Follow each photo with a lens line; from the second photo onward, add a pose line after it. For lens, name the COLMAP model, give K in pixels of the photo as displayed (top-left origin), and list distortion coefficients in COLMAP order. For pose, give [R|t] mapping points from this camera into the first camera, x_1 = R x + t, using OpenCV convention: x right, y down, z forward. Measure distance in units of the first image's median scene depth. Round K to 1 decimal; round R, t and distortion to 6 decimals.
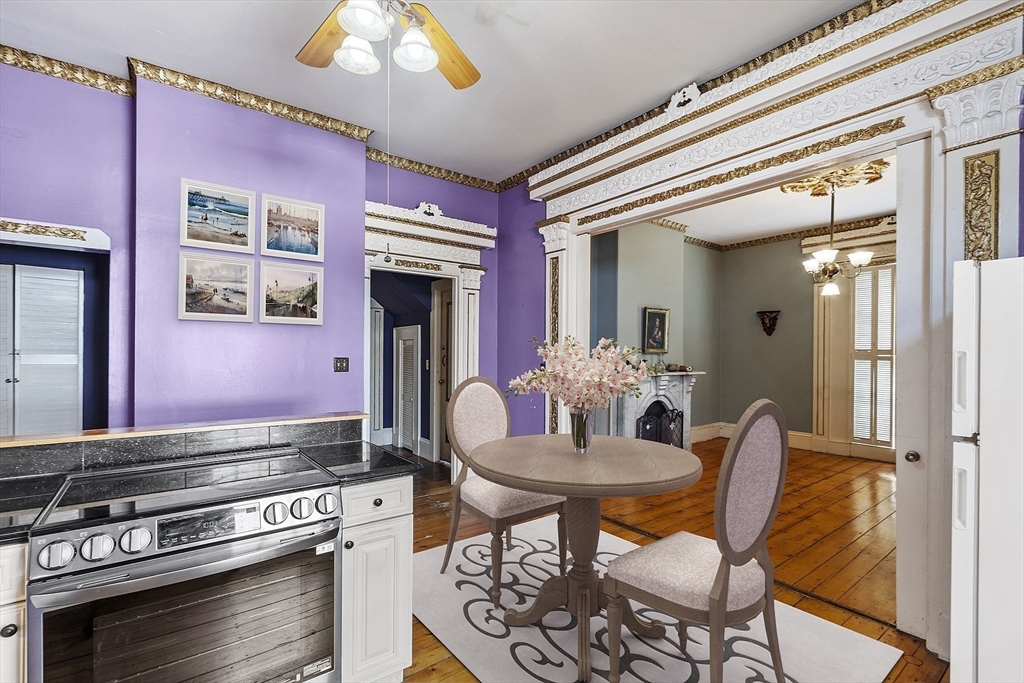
lens RADIAL K [[508.0, 0, 513.9], [0, 508.0, 360.3], [0, 0, 1]] dist [-0.000845, -0.000102]
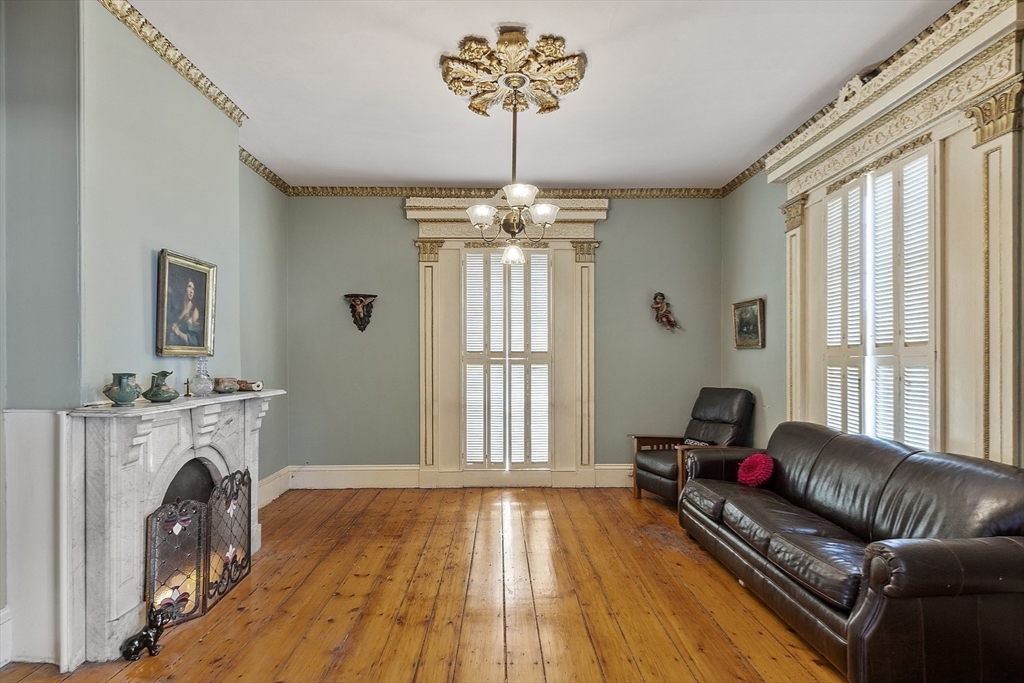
lens RADIAL K [[508.0, 0, 513.9], [0, 508.0, 360.3], [0, 0, 1]] dist [-0.000845, -0.000102]
pose [[0.604626, -0.008474, 0.796464, 0.089865], [0.015947, 0.999872, -0.001467, -0.004591], [-0.796350, 0.013588, 0.604684, 0.478436]]
